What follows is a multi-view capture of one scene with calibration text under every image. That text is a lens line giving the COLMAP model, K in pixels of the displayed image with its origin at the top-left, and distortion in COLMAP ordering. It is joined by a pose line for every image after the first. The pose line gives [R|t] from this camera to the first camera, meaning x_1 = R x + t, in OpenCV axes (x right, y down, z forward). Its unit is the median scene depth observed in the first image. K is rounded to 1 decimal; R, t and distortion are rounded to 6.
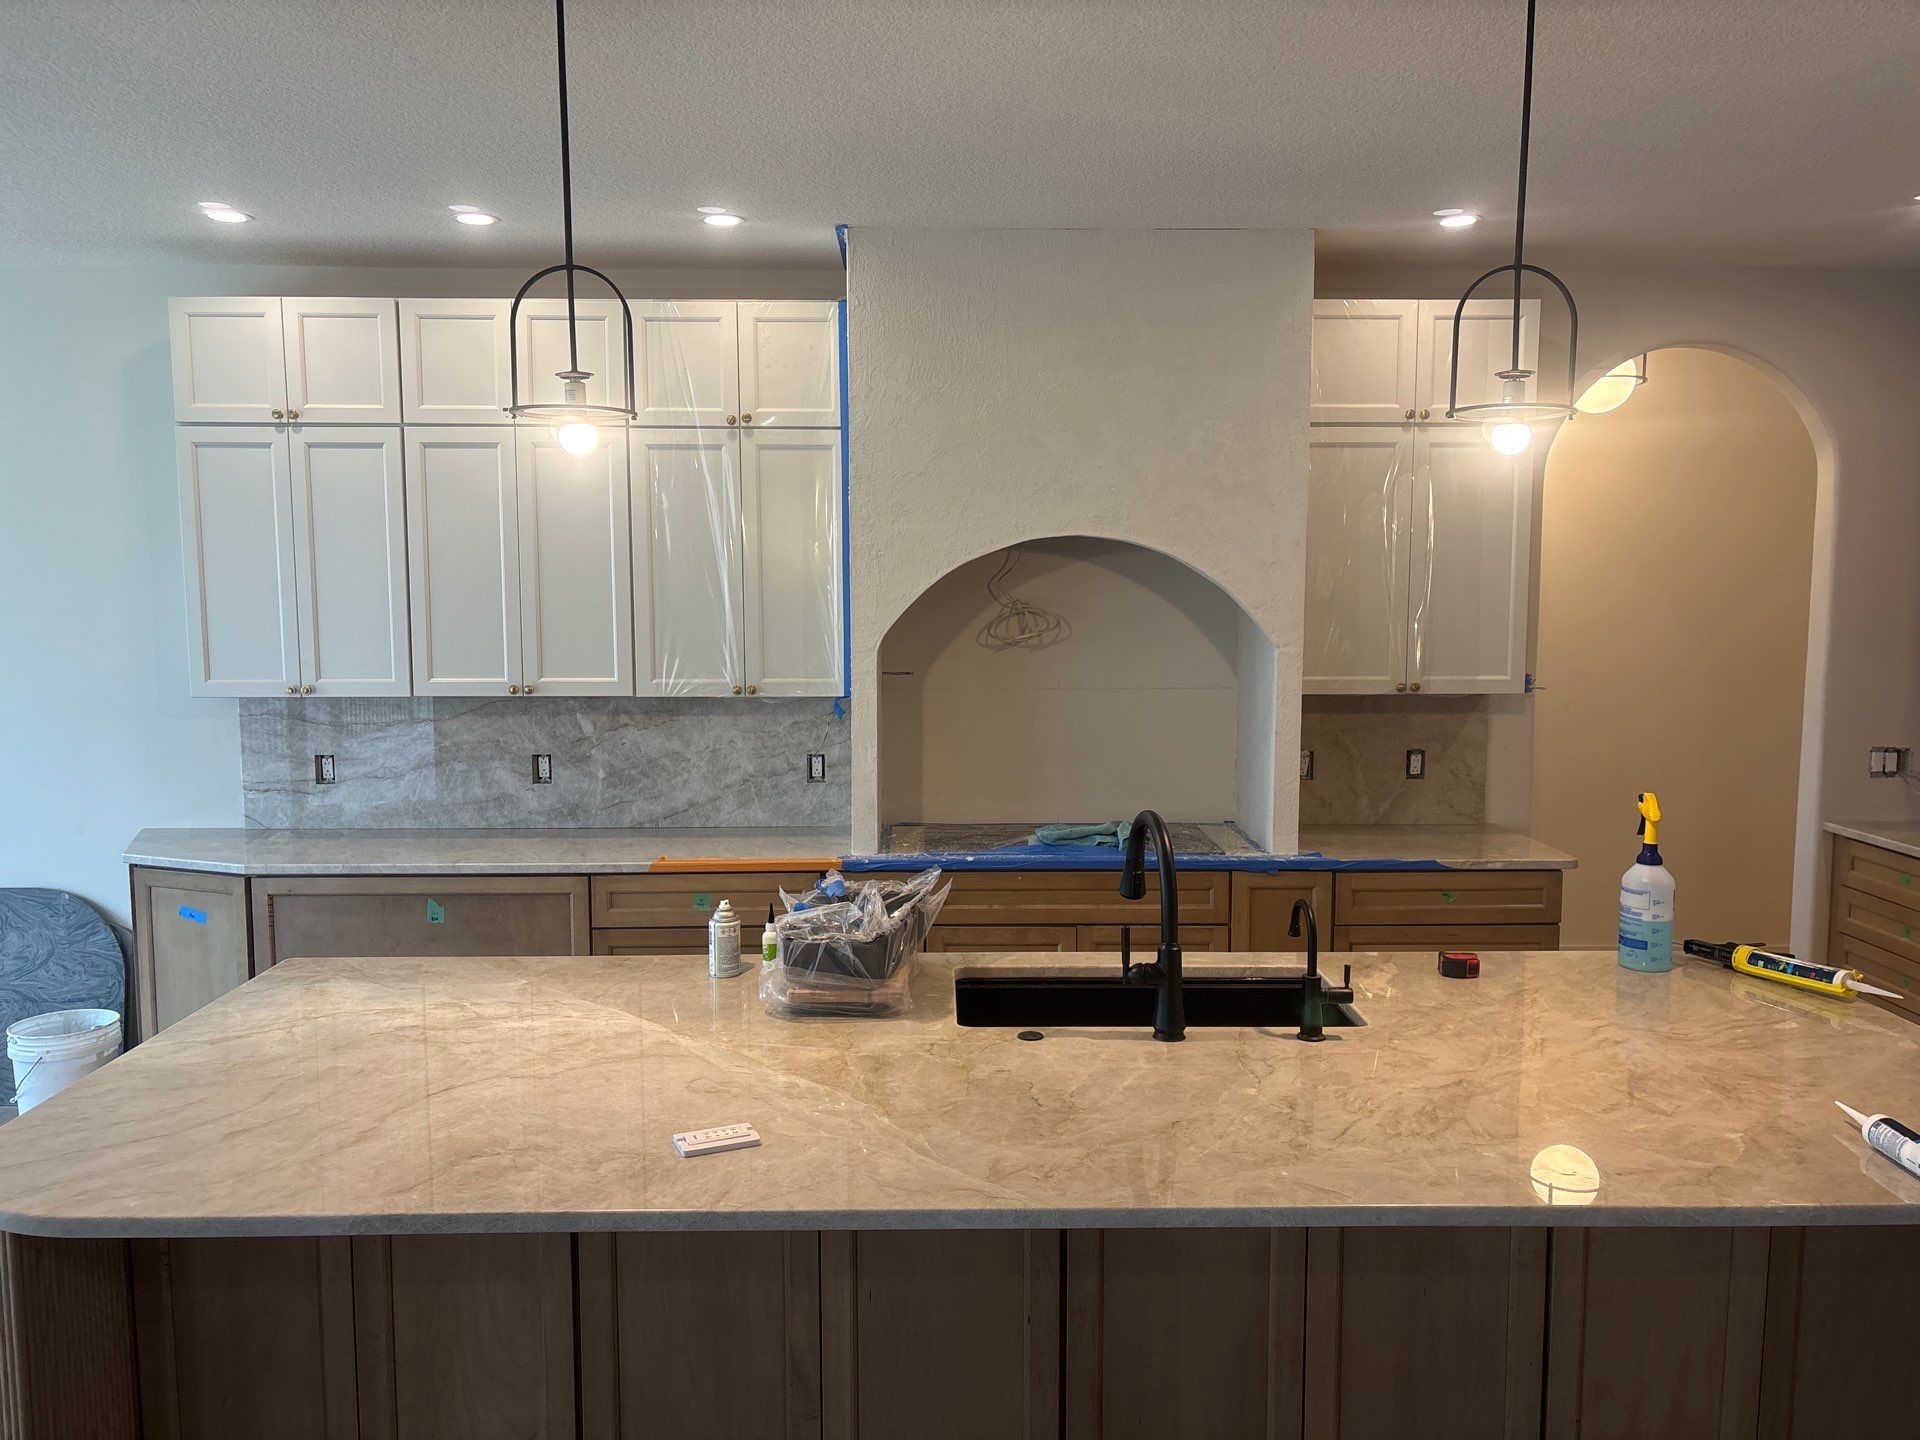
lens RADIAL K [[1438.0, 0, 953.1], [0, 1438.0, 718.0], [0, 0, 1]] dist [0.049472, -0.052655]
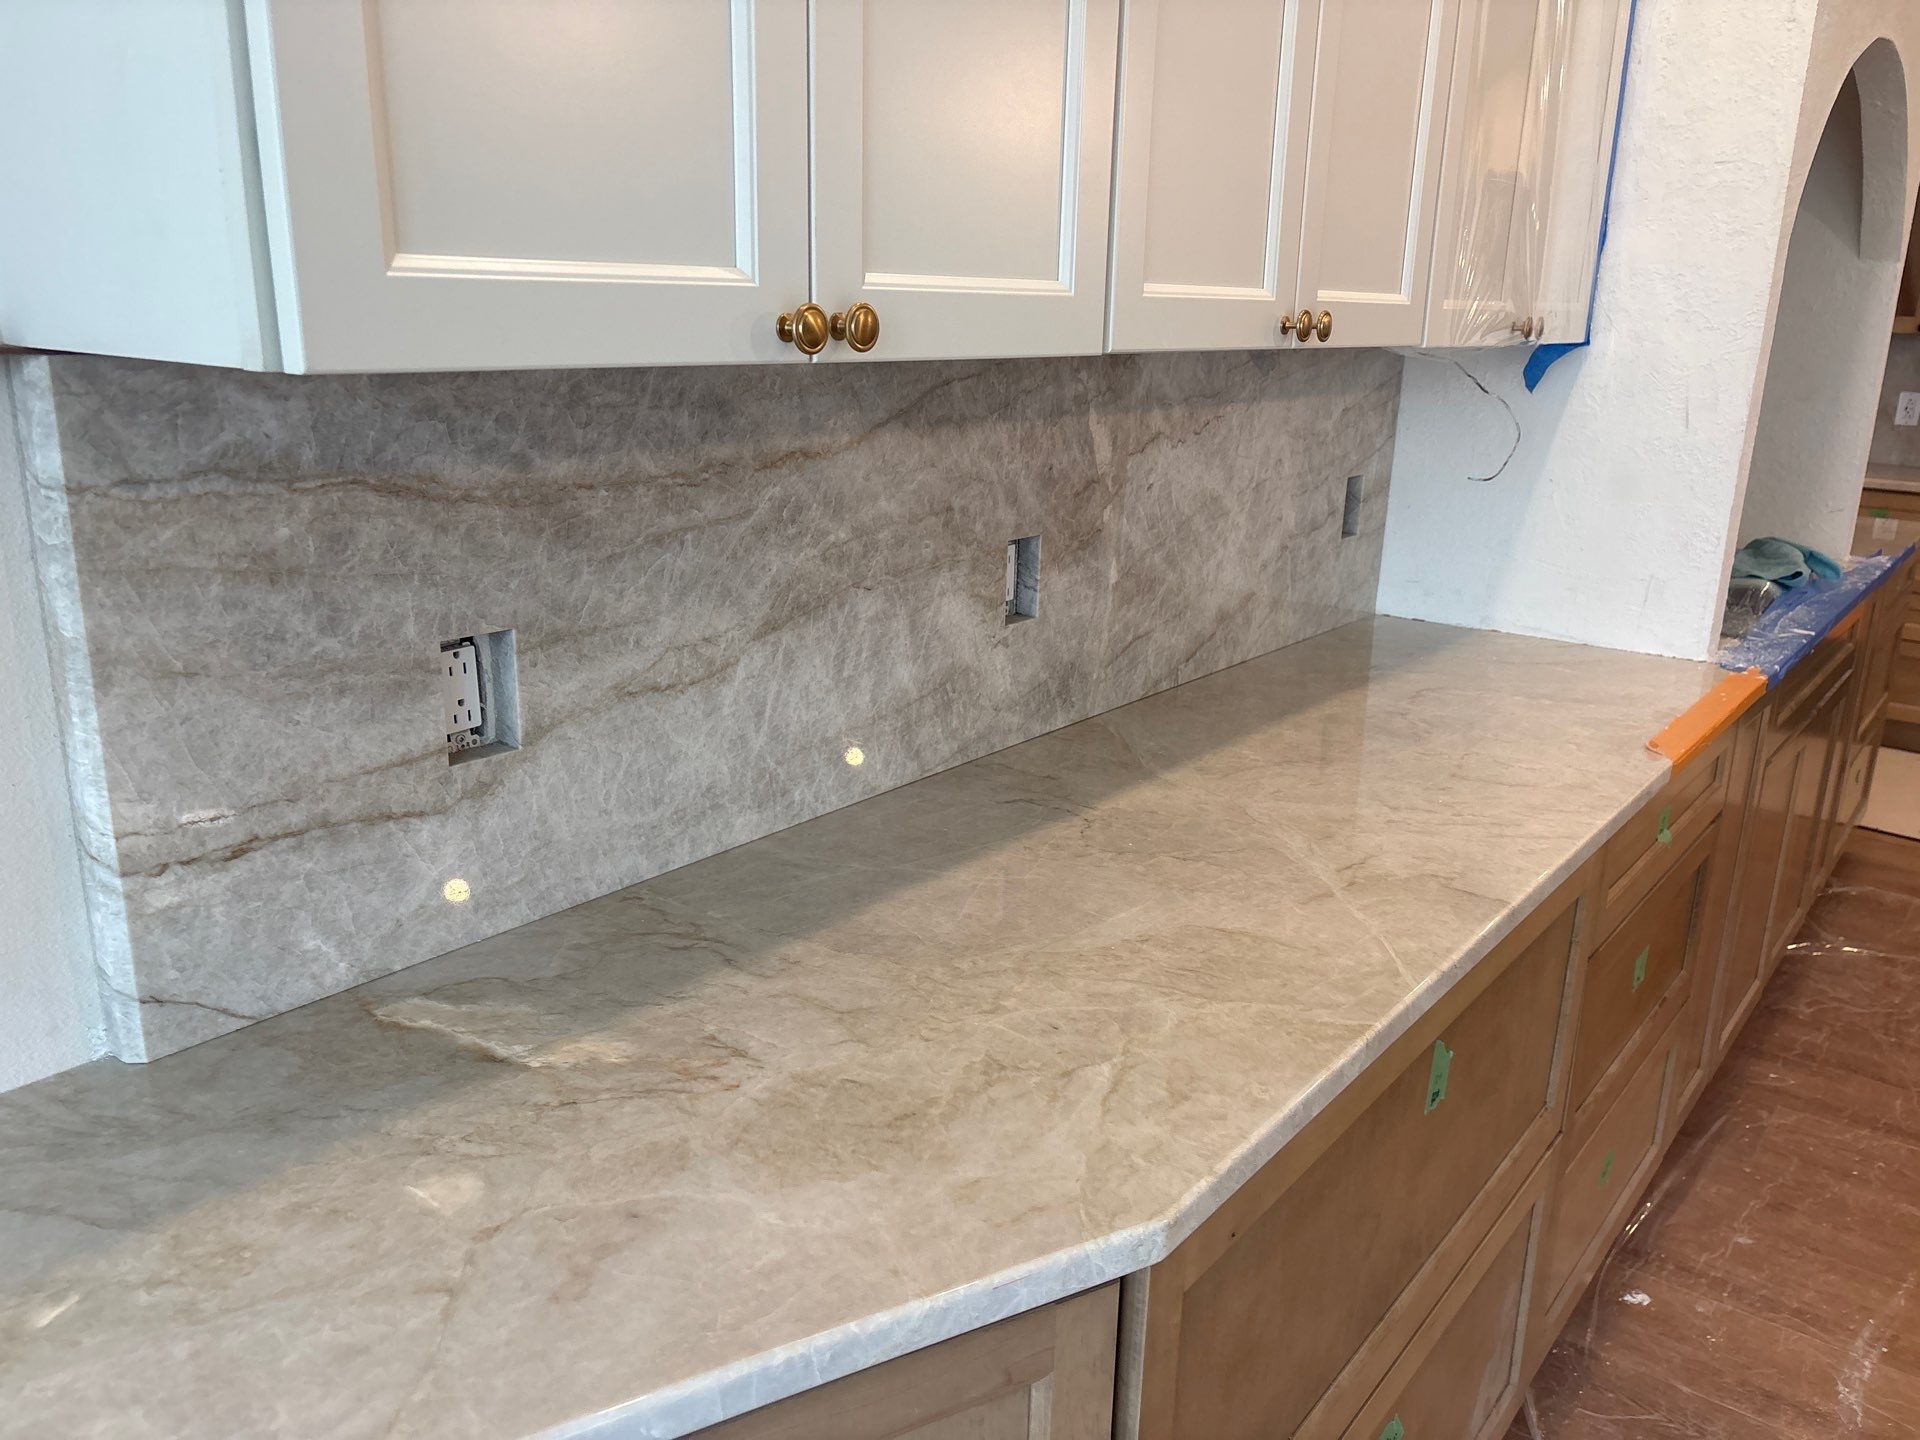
lens RADIAL K [[1438.0, 0, 978.2], [0, 1438.0, 723.2], [0, 0, 1]] dist [0.049472, -0.052655]
pose [[0.623482, -0.201747, 0.755359, -0.559140], [0.046856, 0.974039, 0.221479, -0.007860], [-0.780432, -0.102695, 0.616749, 0.793139]]
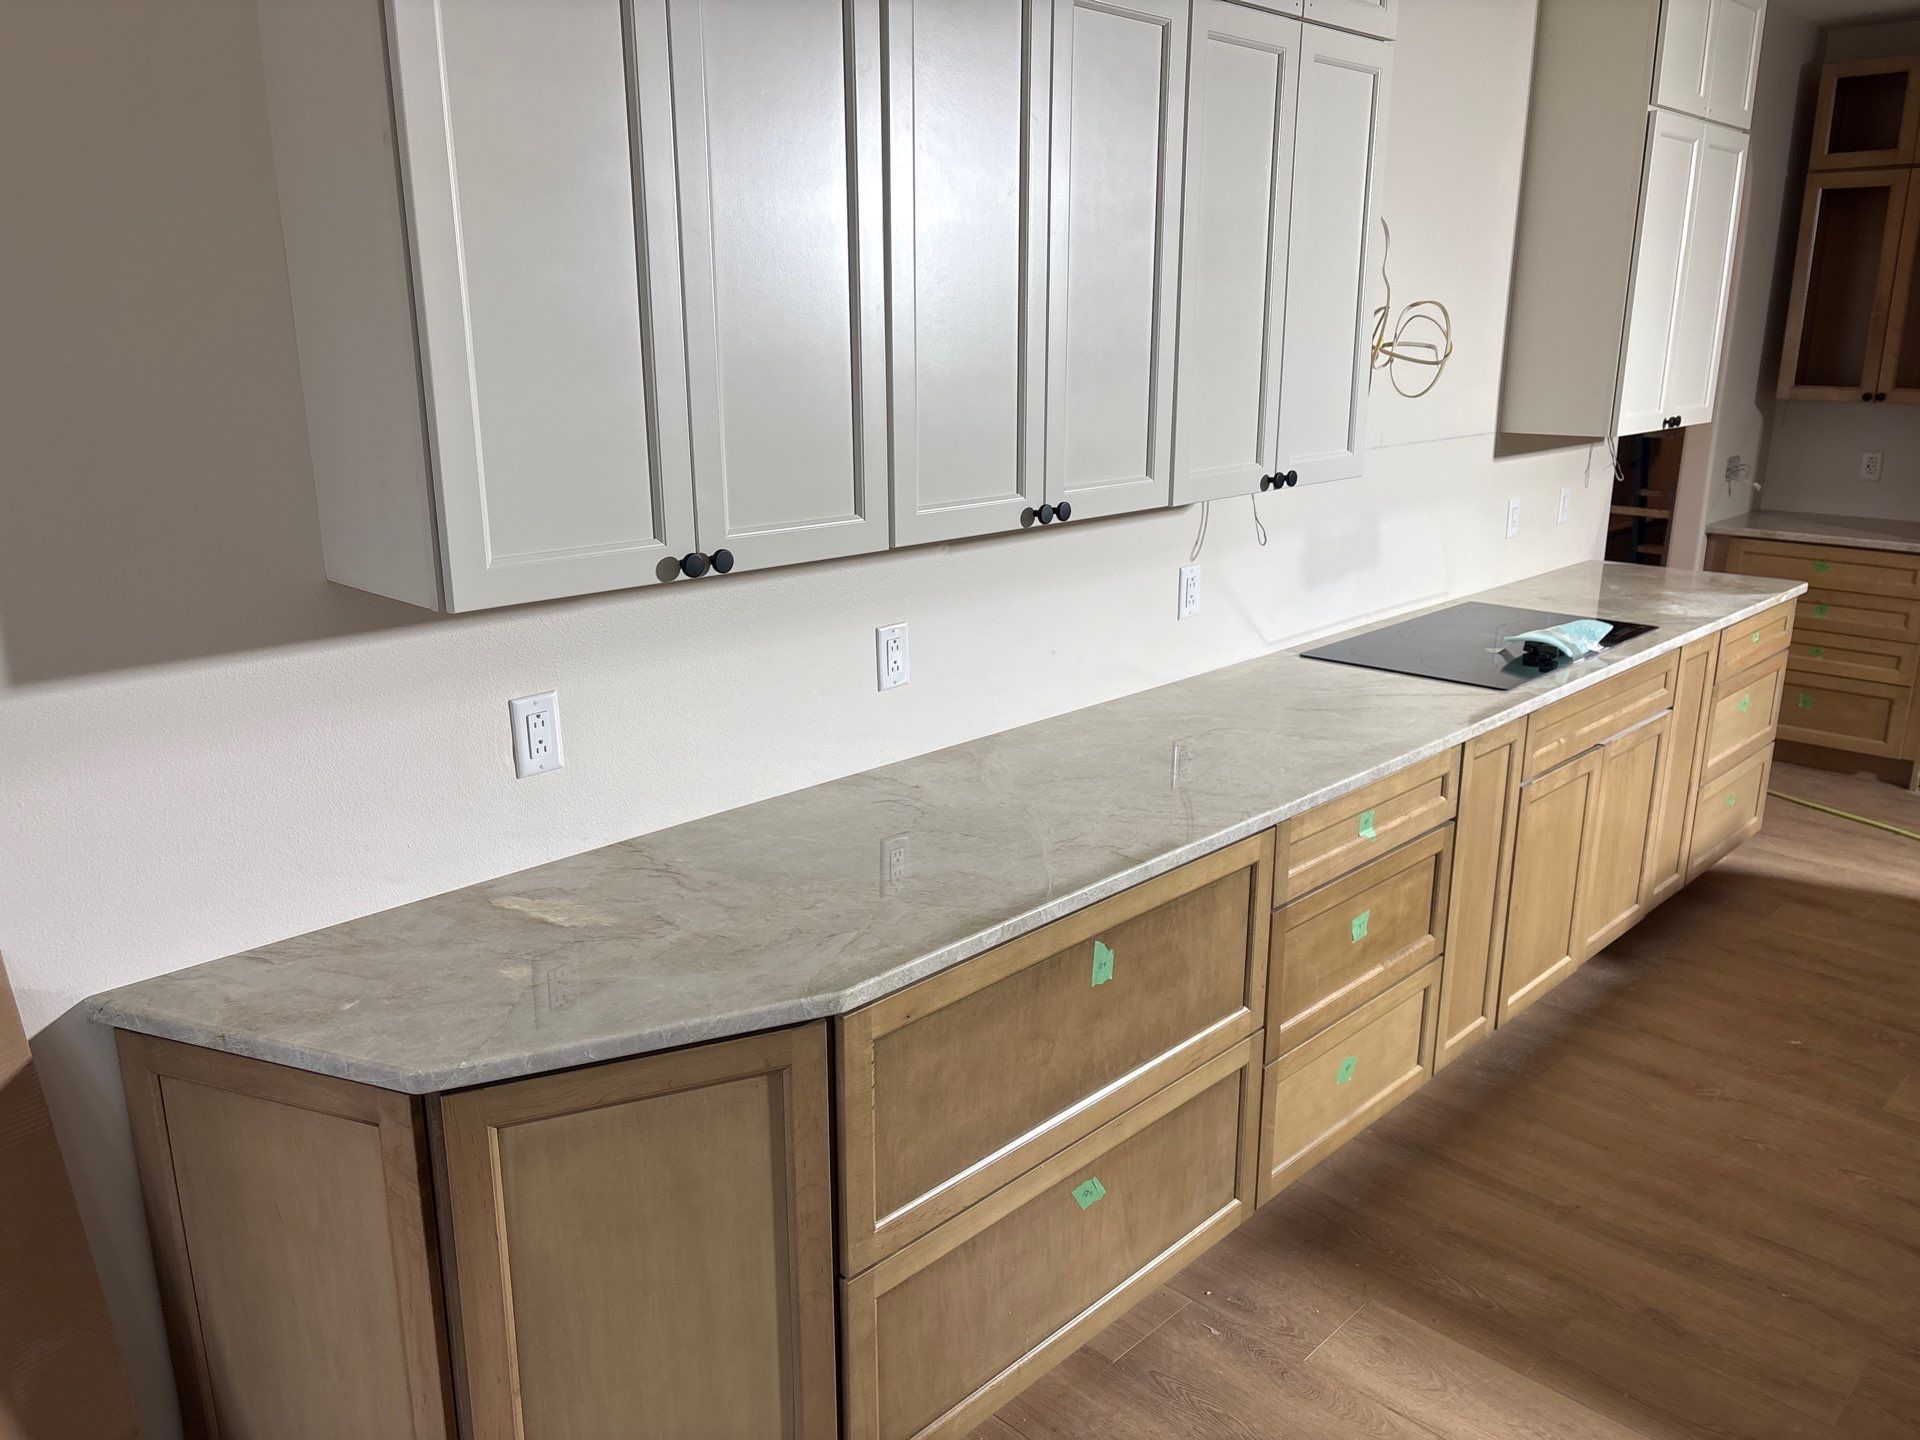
lens RADIAL K [[1438.0, 0, 962.0], [0, 1438.0, 709.8], [0, 0, 1]] dist [0.049472, -0.052655]
pose [[0.706814, -0.183123, 0.683286, -0.639968], [0.068059, 0.979035, 0.191983, -0.047606], [-0.704118, -0.089193, 0.704459, 0.607245]]
